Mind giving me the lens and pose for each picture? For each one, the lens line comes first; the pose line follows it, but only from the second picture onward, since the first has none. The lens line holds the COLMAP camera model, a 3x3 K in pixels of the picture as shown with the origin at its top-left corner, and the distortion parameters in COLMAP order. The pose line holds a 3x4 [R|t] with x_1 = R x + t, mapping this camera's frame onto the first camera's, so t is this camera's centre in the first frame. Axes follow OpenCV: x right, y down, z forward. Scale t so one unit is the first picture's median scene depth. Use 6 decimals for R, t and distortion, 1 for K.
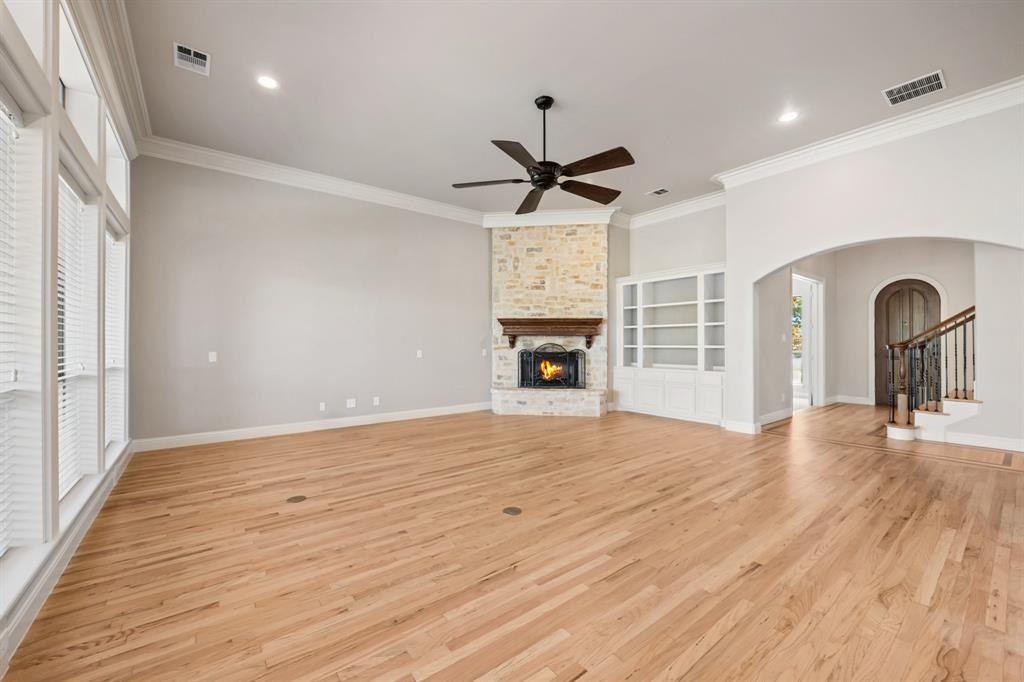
lens RADIAL K [[407.8, 0, 513.6], [0, 407.8, 343.2], [0, 0, 1]] dist [-0.011255, 0.000174]
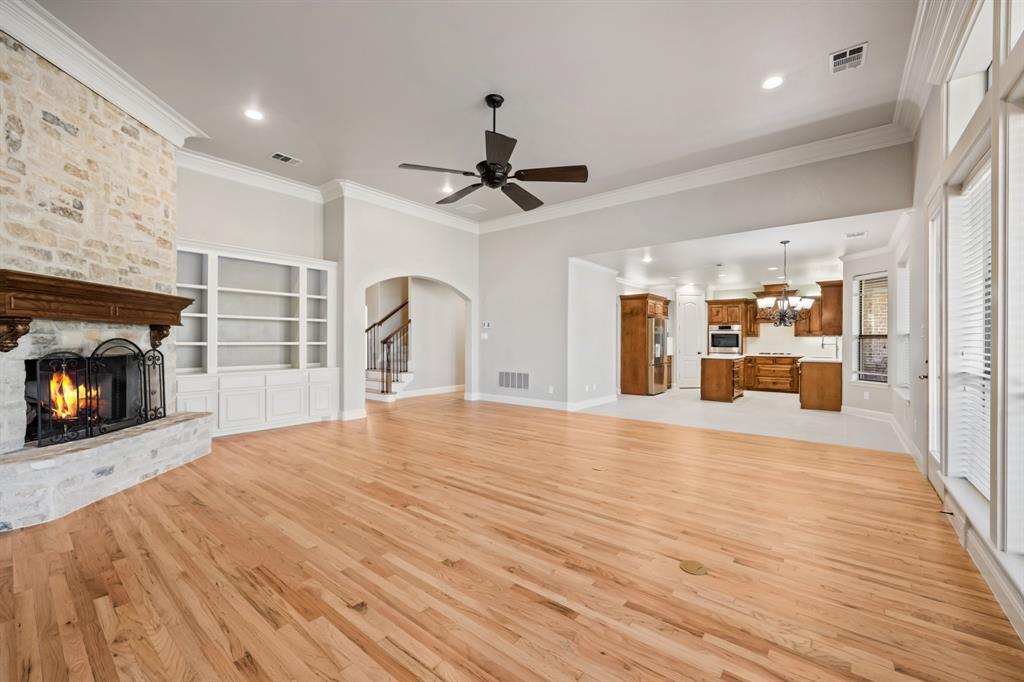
lens RADIAL K [[413.2, 0, 512.0], [0, 413.2, 341.0], [0, 0, 1]] dist [-0.000846, 0.000474]
pose [[-0.232721, -0.000866, 0.972543, -0.525046], [-0.005416, 0.999985, -0.000406, 0.000974], [-0.972528, -0.005361, -0.232722, 0.672073]]
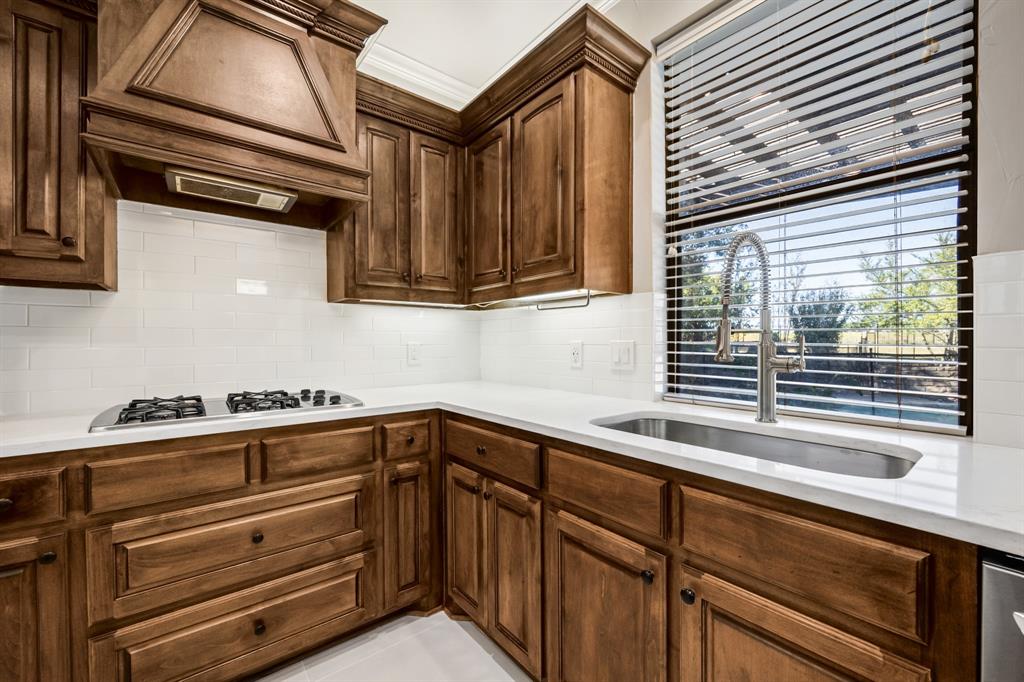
lens RADIAL K [[407.8, 0, 513.6], [0, 407.8, 343.2], [0, 0, 1]] dist [-0.011255, 0.000174]
pose [[-0.999784, 0.006691, -0.019660, 0.520636], [0.006713, 0.999977, -0.001089, 0.010087], [0.019653, -0.001221, -0.999806, -0.340168]]
